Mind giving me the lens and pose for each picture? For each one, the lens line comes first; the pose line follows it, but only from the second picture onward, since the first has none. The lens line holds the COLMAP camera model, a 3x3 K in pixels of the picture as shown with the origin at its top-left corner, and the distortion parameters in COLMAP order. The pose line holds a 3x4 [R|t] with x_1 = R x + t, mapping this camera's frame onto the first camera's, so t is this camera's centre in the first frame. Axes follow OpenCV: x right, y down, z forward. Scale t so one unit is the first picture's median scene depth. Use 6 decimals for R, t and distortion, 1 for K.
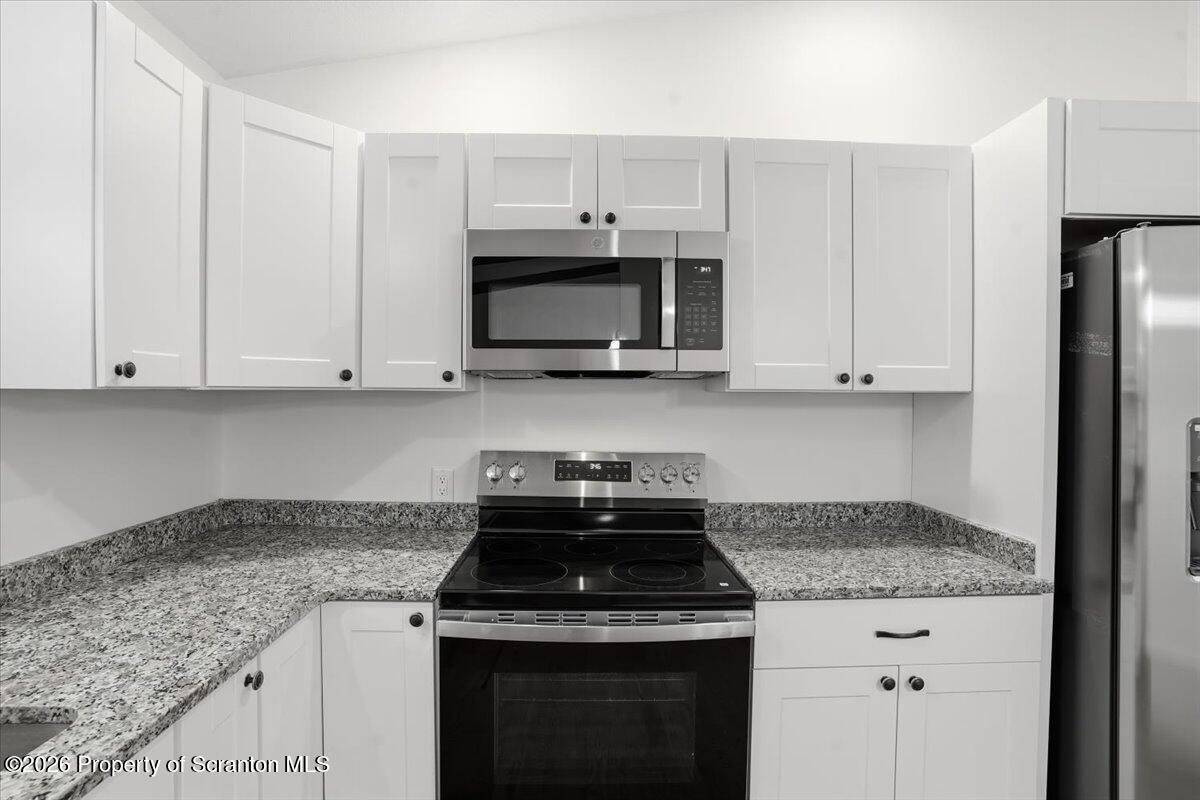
lens RADIAL K [[591.4, 0, 596.4], [0, 591.4, 399.2], [0, 0, 1]] dist [-0.084364, 0.042548]
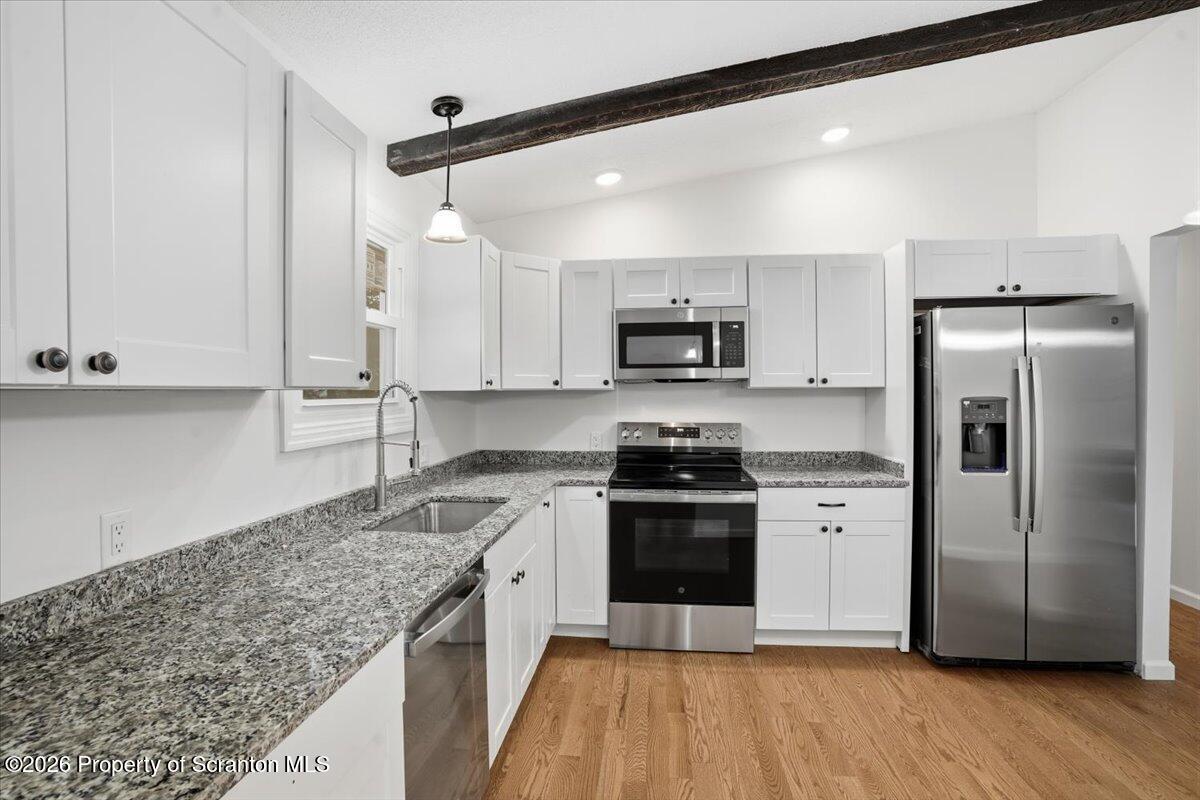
lens RADIAL K [[591.4, 0, 596.4], [0, 591.4, 399.2], [0, 0, 1]] dist [-0.084364, 0.042548]
pose [[0.990864, -0.010239, -0.134478, -0.014290], [0.010189, 0.999948, -0.001065, 0.019338], [0.134482, -0.000315, 0.990916, -0.997536]]
